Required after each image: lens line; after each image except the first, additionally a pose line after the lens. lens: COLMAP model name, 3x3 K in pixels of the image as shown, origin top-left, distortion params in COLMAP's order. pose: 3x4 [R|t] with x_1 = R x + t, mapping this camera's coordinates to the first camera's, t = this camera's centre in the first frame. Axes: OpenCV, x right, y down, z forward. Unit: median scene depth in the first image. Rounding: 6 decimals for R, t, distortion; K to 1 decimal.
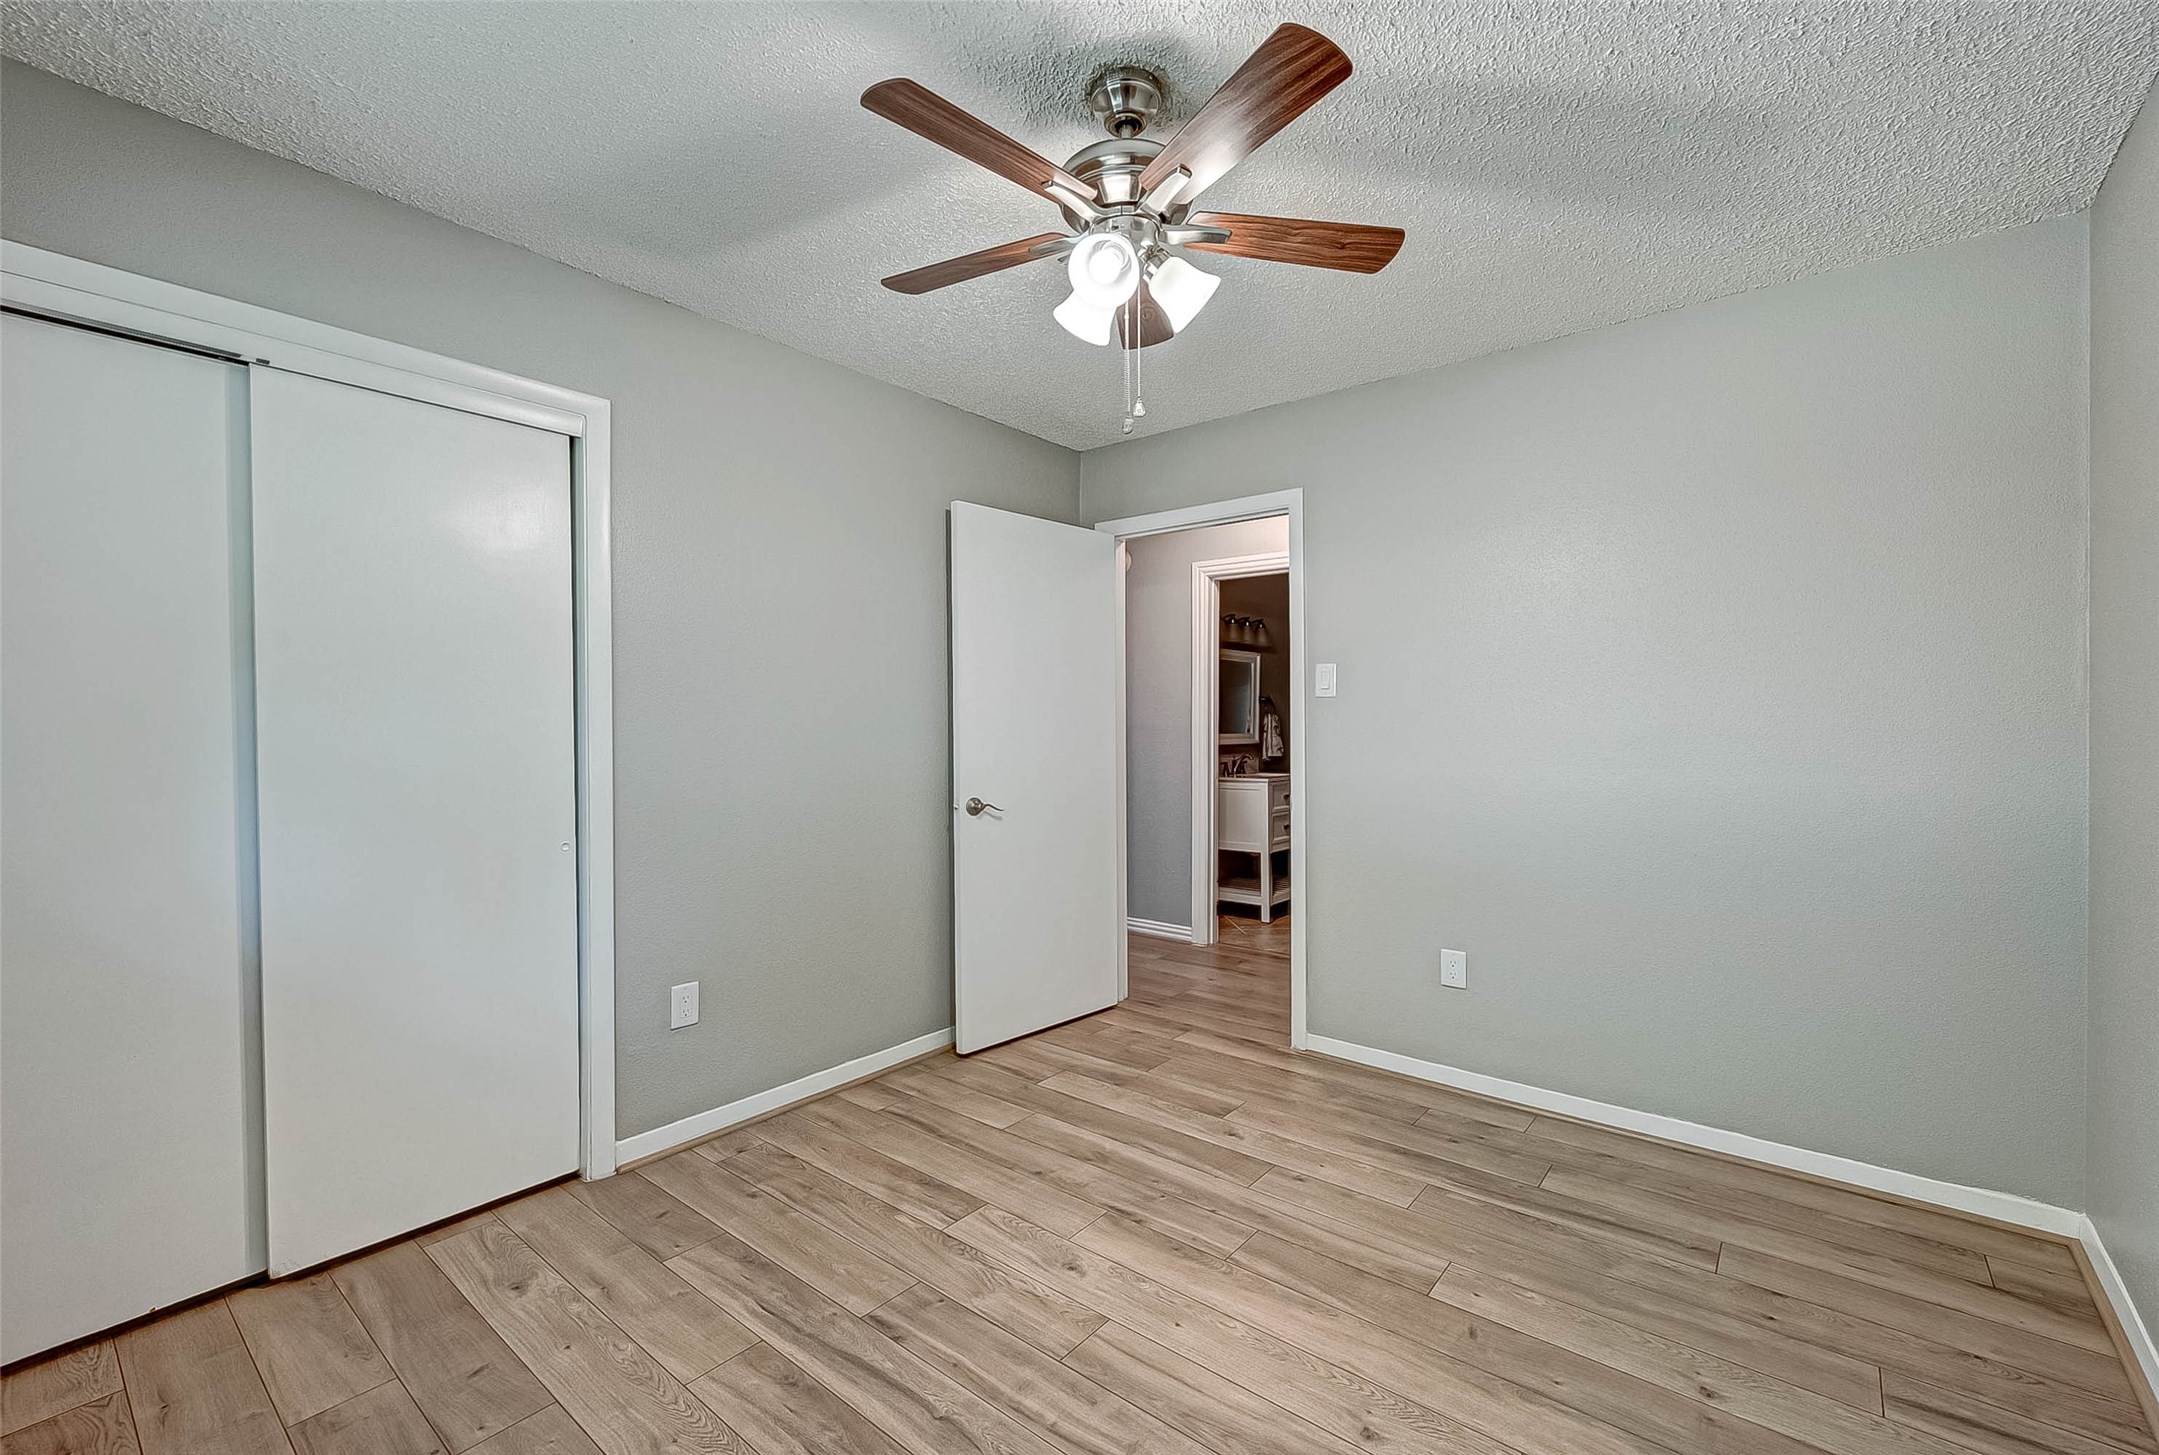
lens RADIAL K [[873.2, 0, 1079.5], [0, 873.2, 727.5], [0, 0, 1]] dist [0.001056, 0.000178]
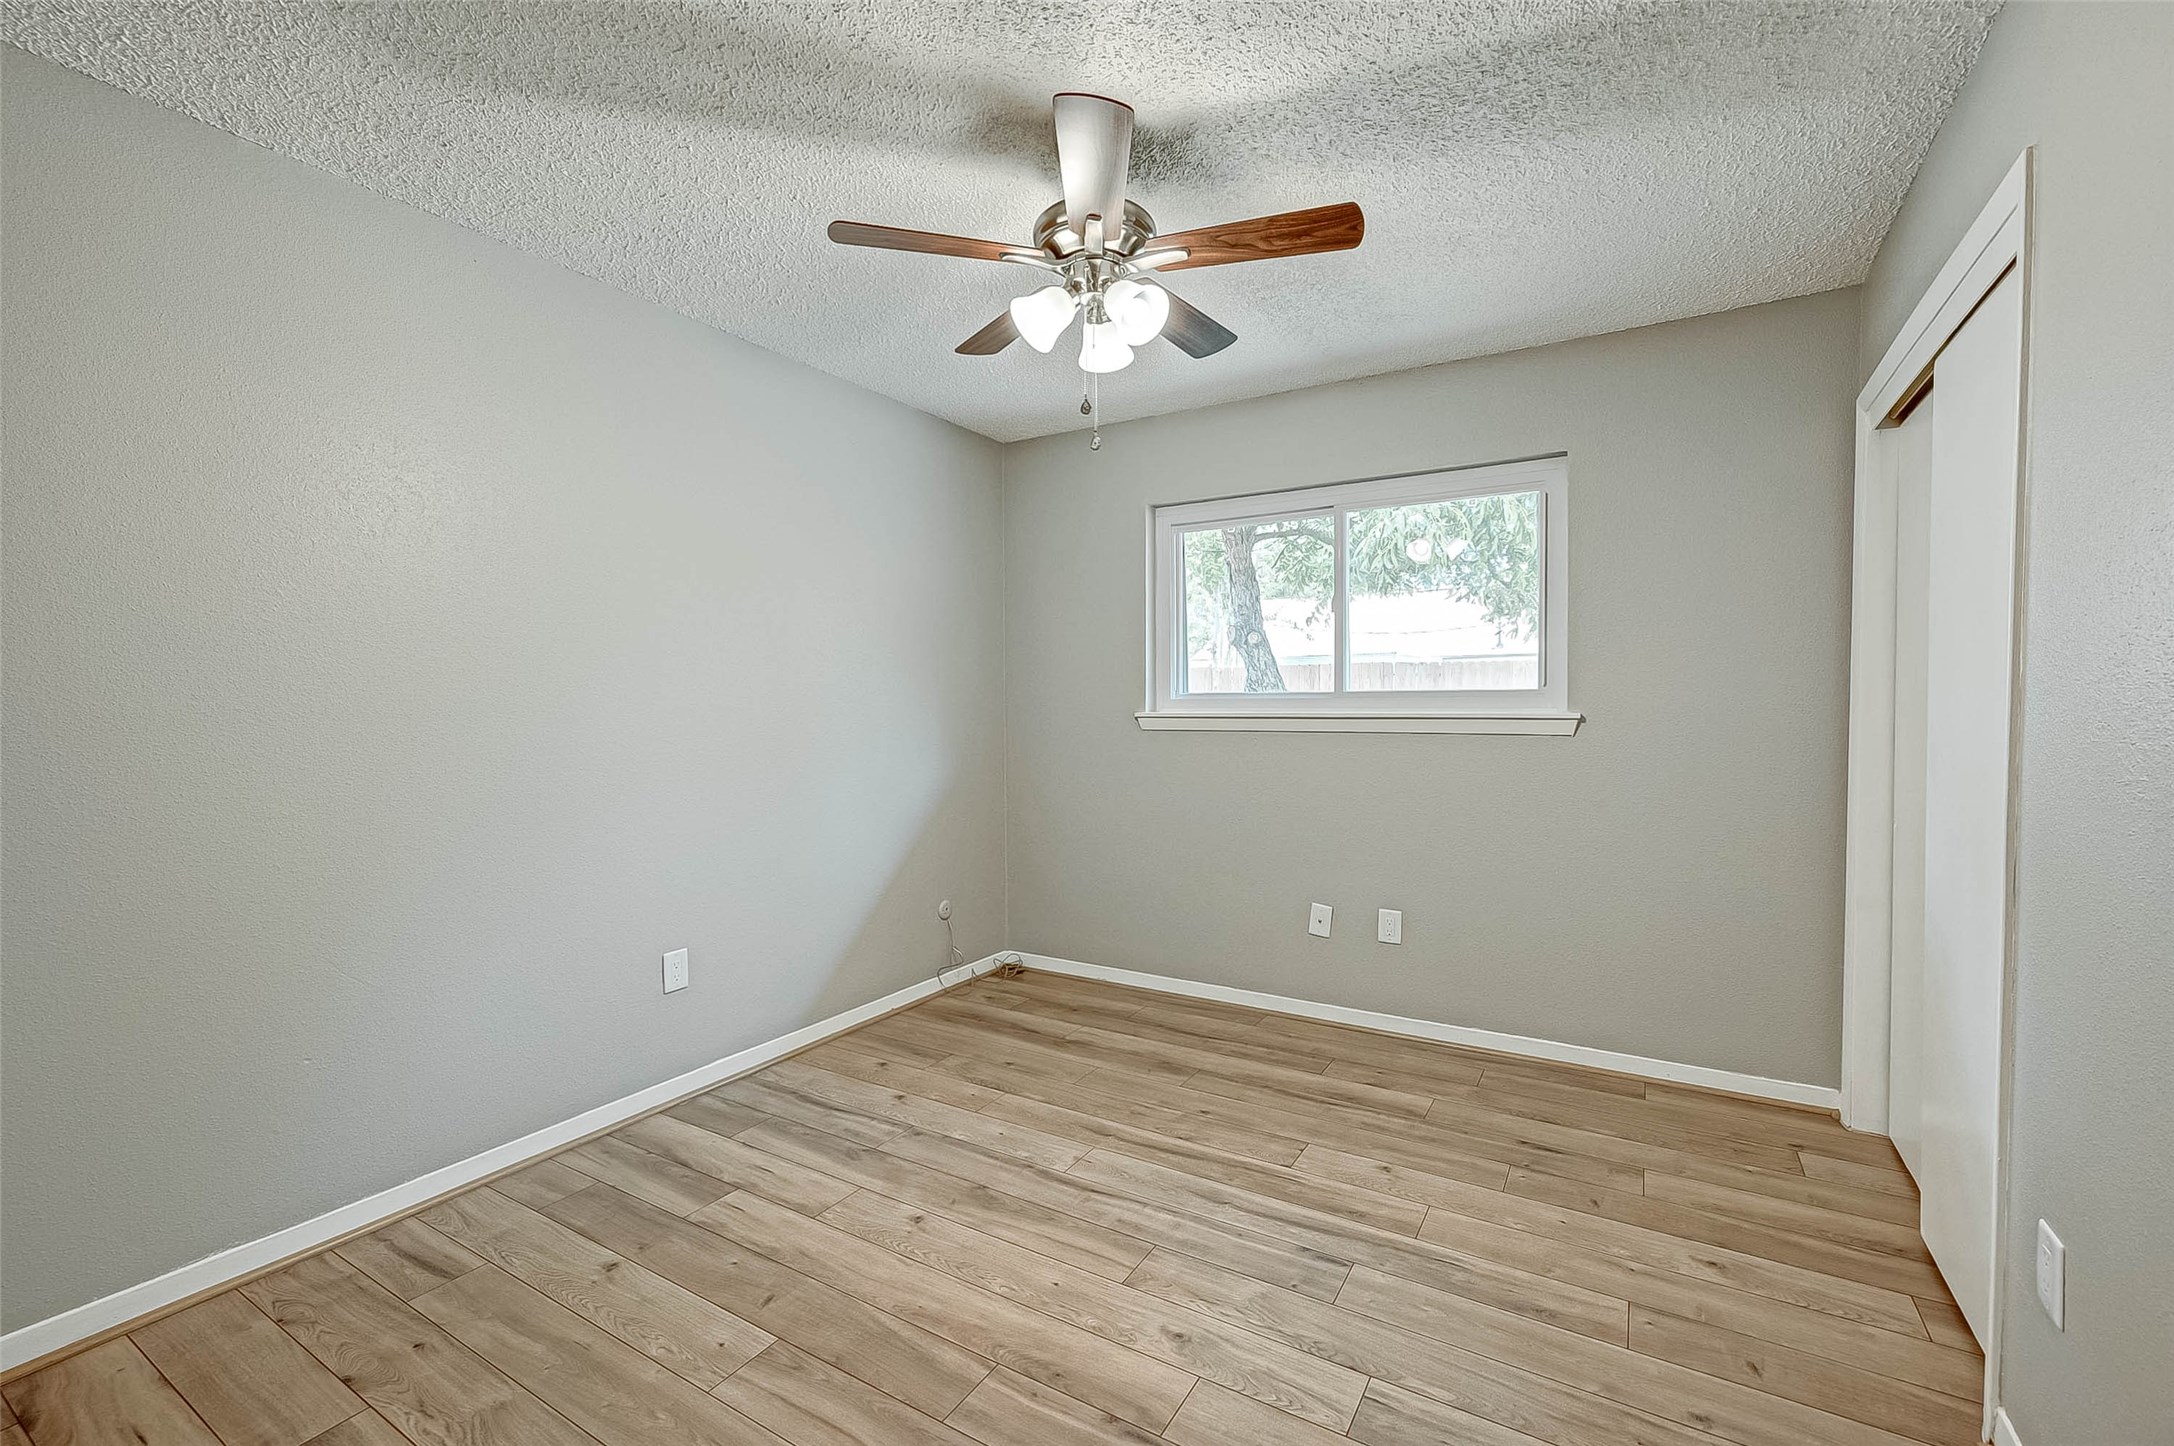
lens RADIAL K [[859.5, 0, 1087.0], [0, 859.5, 723.0], [0, 0, 1]] dist [-0.000165, -0.000317]
pose [[-0.988438, 0.005785, -0.151518, 0.216569], [0.001219, 0.999543, 0.030211, -0.008471], [0.151623, 0.029677, -0.987993, 1.905702]]
